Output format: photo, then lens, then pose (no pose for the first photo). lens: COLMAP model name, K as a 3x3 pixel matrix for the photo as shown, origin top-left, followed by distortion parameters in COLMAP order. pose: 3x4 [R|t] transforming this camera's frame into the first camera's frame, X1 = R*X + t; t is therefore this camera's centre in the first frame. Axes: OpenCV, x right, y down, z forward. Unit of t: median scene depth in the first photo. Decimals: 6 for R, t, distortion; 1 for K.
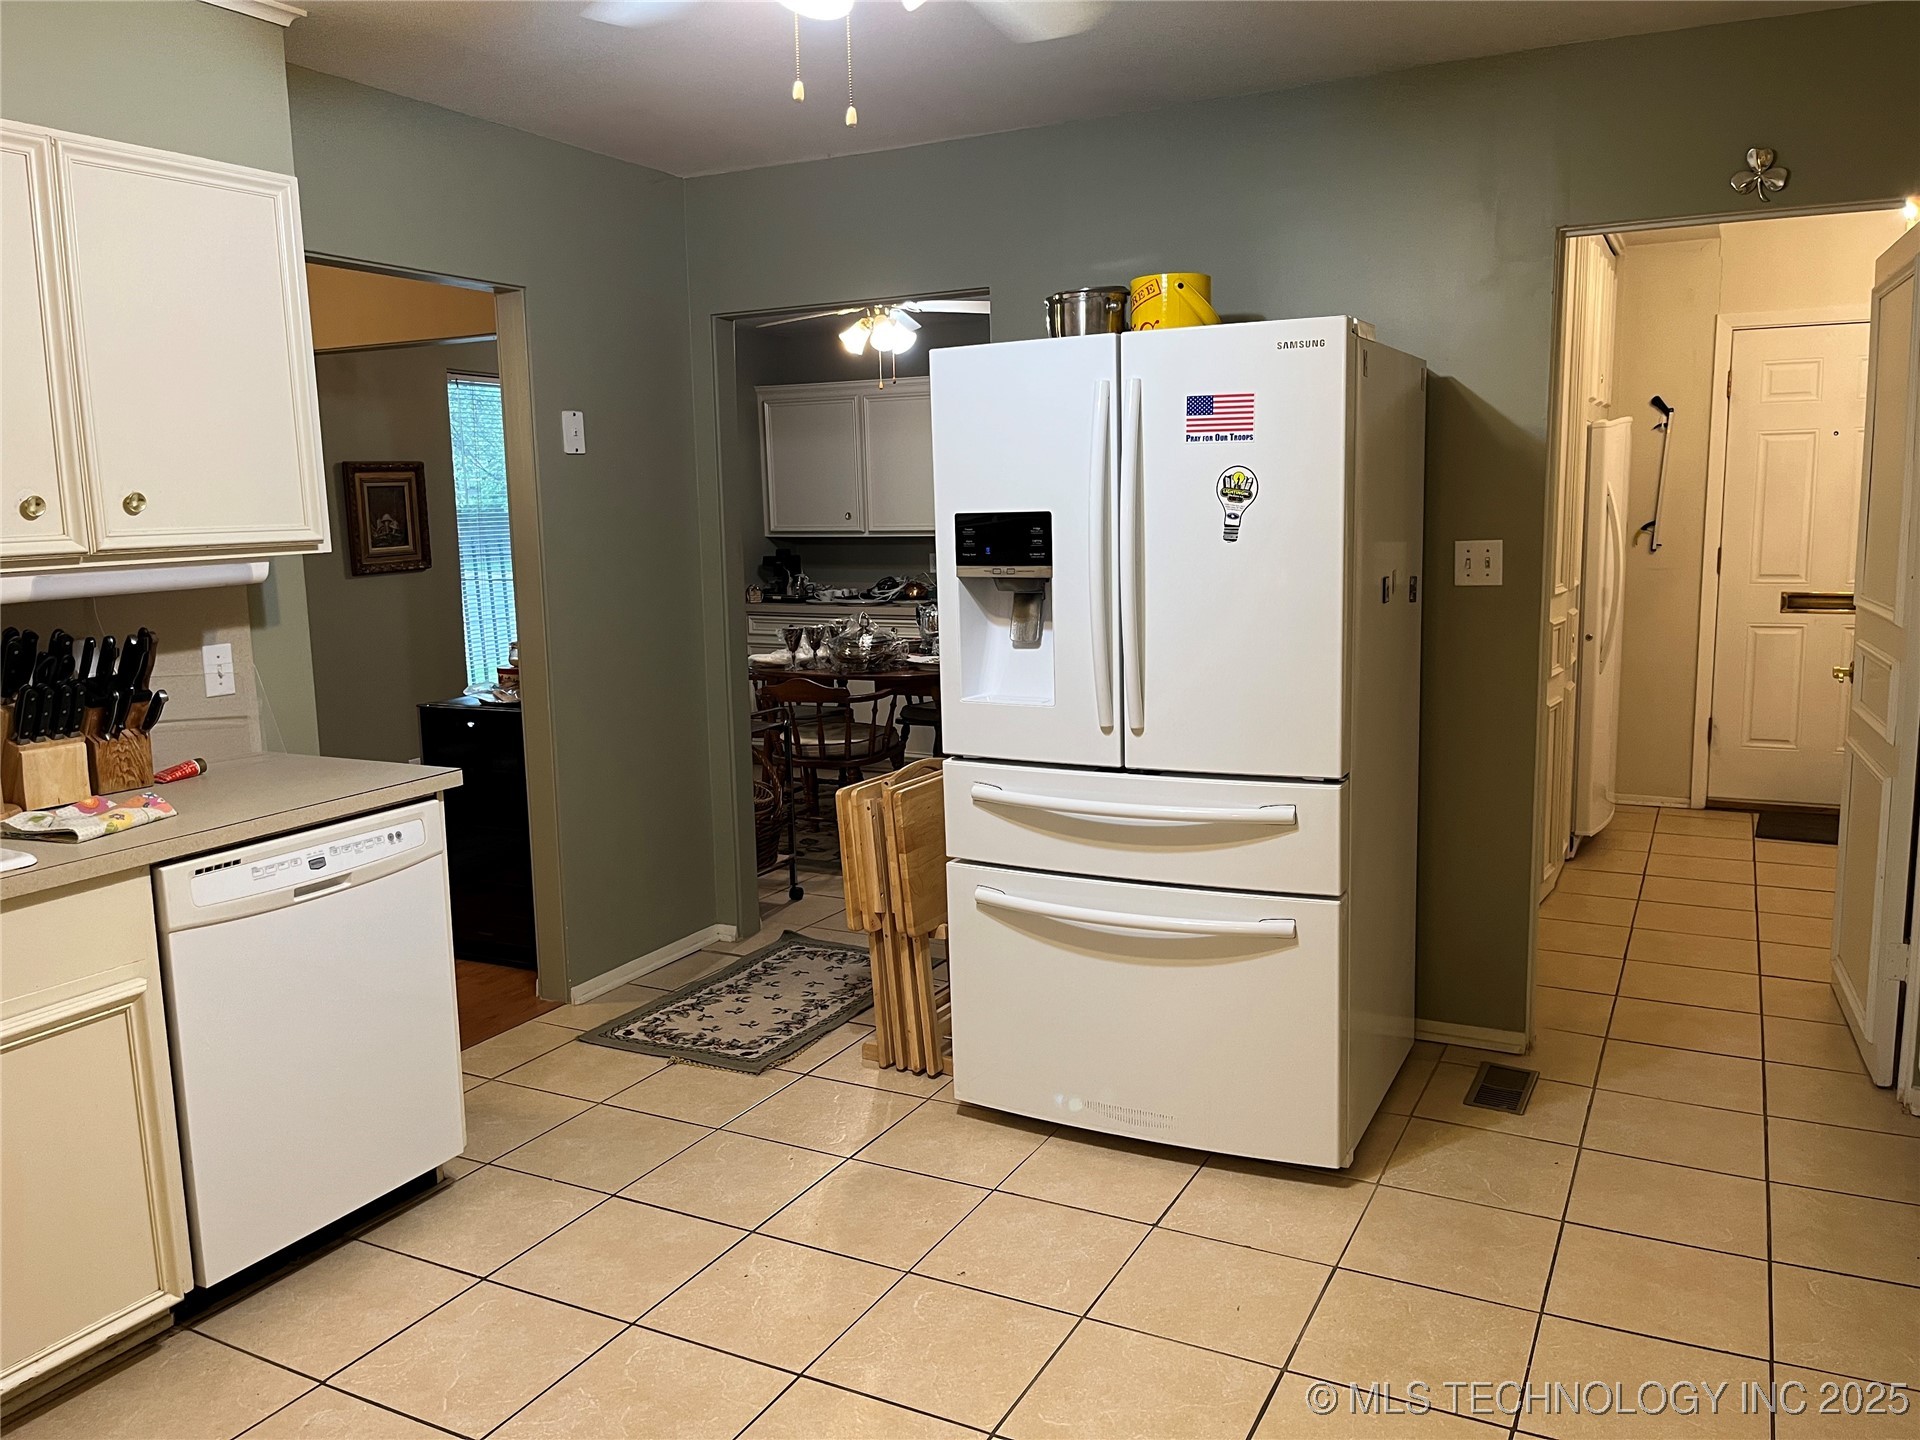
lens RADIAL K [[1471.6, 0, 968.8], [0, 1471.6, 720.9], [0, 0, 1]] dist [0.061640, -0.085612]
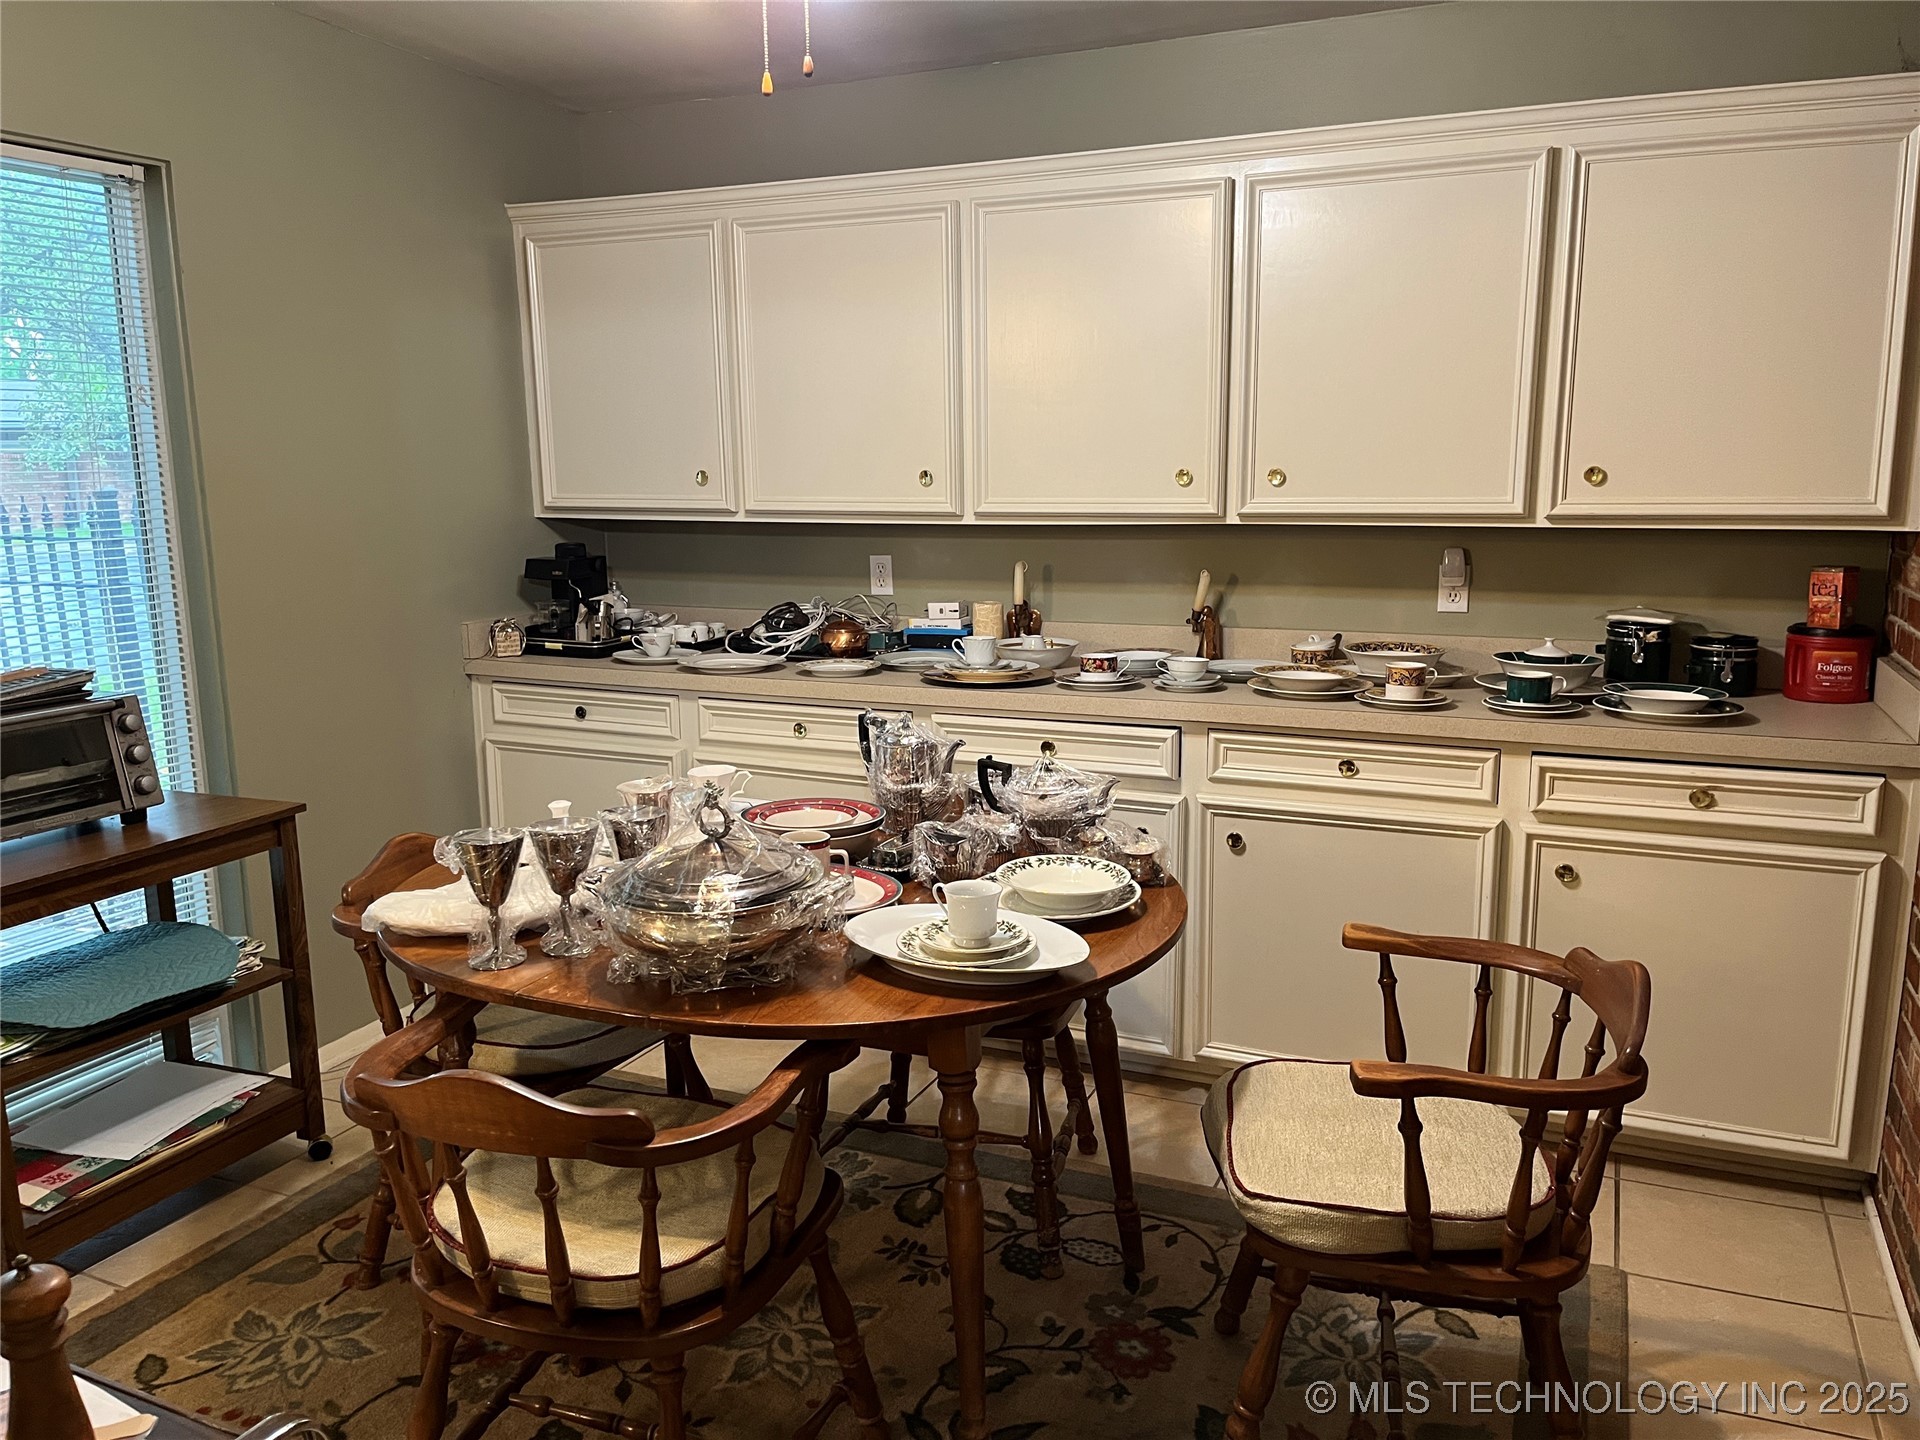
lens RADIAL K [[1471.6, 0, 963.3], [0, 1471.6, 708.3], [0, 0, 1]] dist [0.061640, -0.085612]
pose [[0.997641, 0.002327, 0.068610, -0.030405], [-0.003618, 0.999819, 0.018699, -0.074428], [-0.068554, -0.018903, 0.997468, 0.519967]]
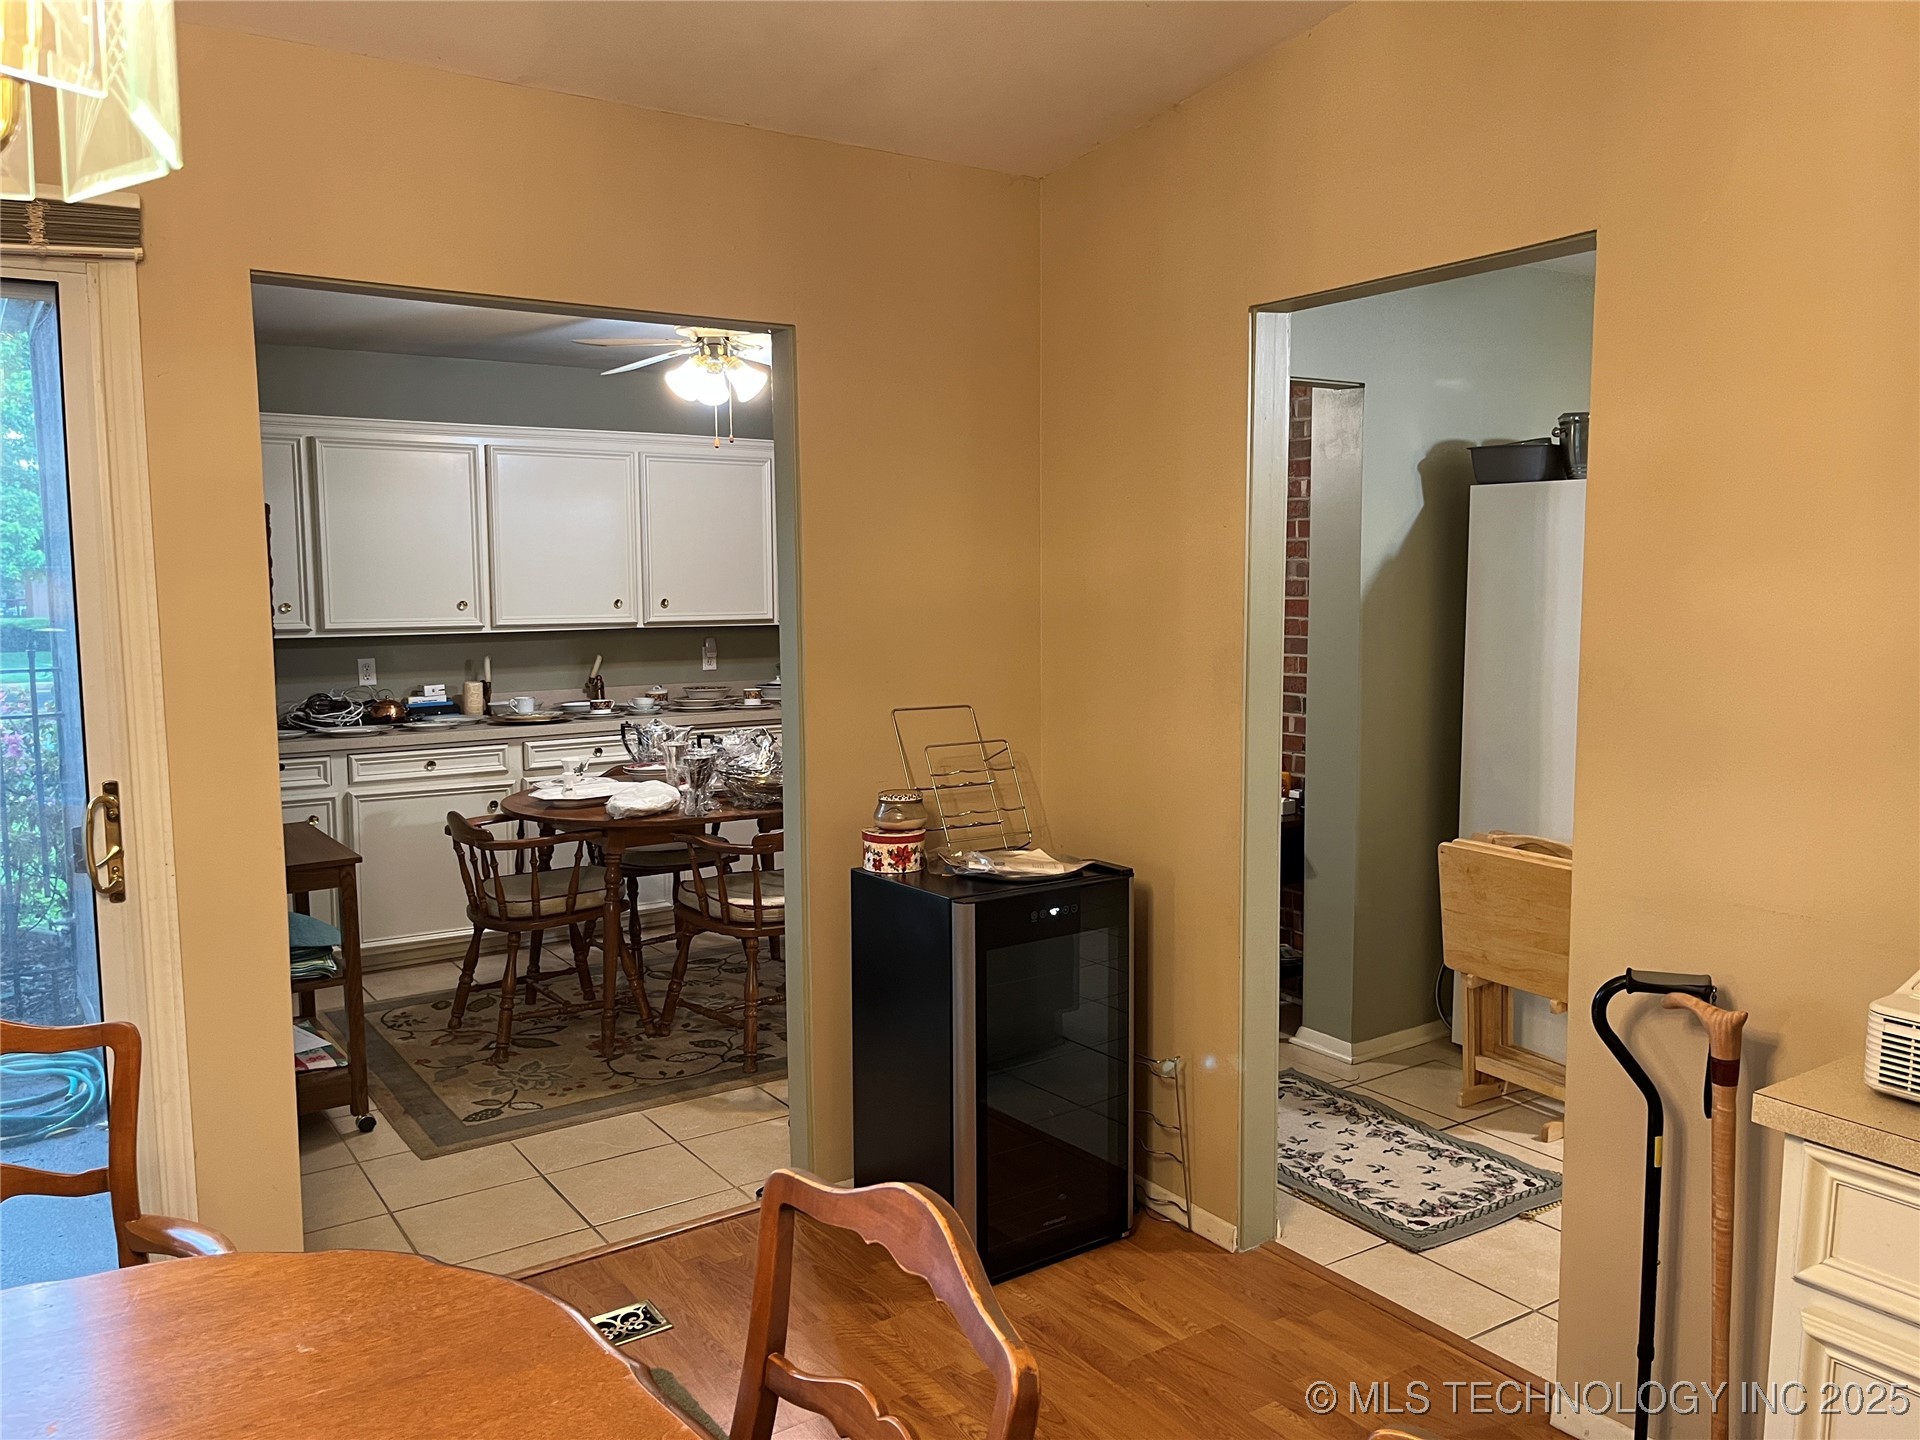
lens RADIAL K [[1471.6, 0, 948.7], [0, 1471.6, 726.1], [0, 0, 1]] dist [0.061640, -0.085612]
pose [[0.490177, -0.071142, 0.868715, -0.545113], [0.123215, 0.992311, 0.011739, -0.055500], [-0.862870, 0.101285, 0.495174, 0.403575]]
